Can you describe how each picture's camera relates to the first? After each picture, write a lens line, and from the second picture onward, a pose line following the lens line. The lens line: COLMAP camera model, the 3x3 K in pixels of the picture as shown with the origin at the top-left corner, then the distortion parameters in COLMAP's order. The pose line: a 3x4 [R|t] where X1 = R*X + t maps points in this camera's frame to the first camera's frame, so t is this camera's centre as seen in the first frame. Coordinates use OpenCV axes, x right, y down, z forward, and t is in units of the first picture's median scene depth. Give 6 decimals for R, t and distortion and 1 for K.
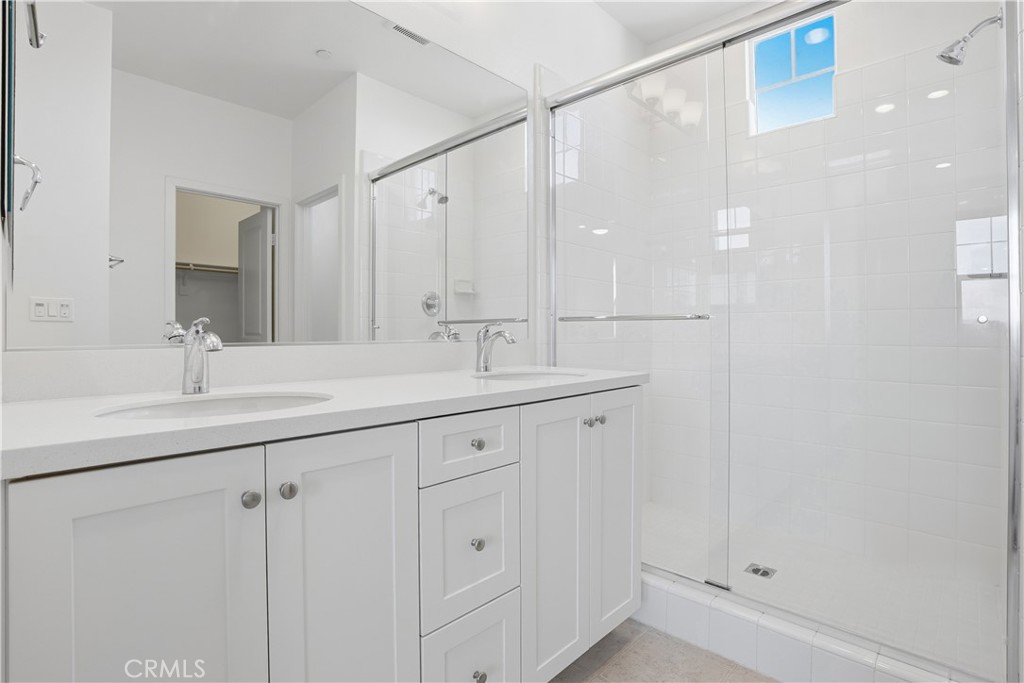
lens RADIAL K [[487.3, 0, 513.4], [0, 487.3, 328.8], [0, 0, 1]] dist [-0.073567, 0.022134]
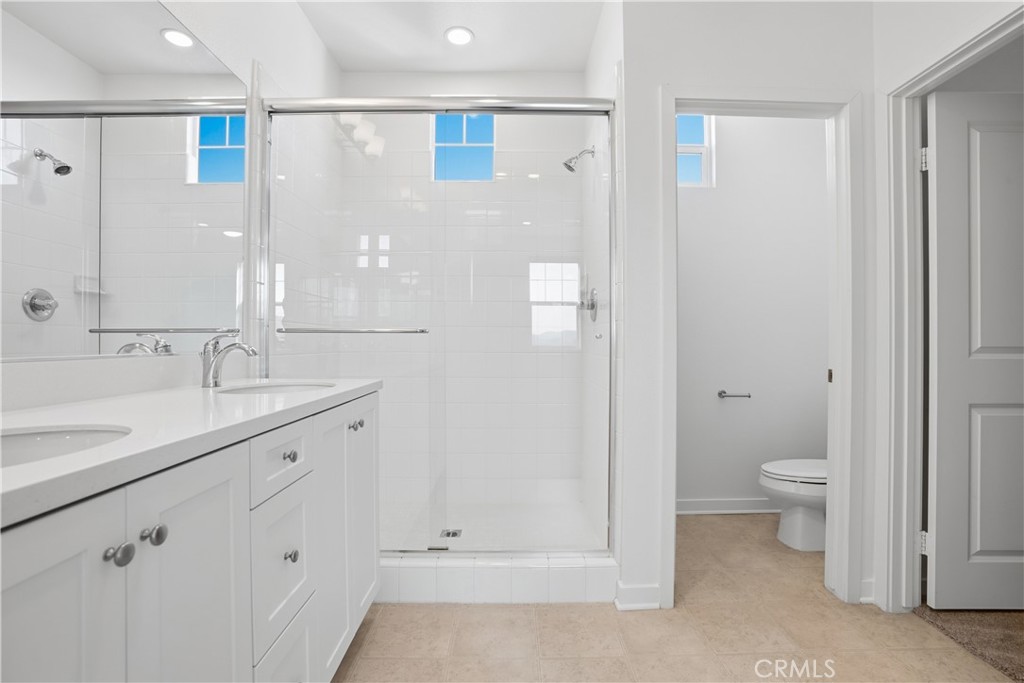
lens RADIAL K [[471.0, 0, 512.0], [0, 471.0, 341.5], [0, 0, 1]] dist [-0.079628, 0.028745]
pose [[0.723191, 0.001438, 0.690646, -0.218675], [-0.006159, 0.999971, 0.004367, -0.004391], [-0.690620, -0.007412, 0.723179, -0.003328]]
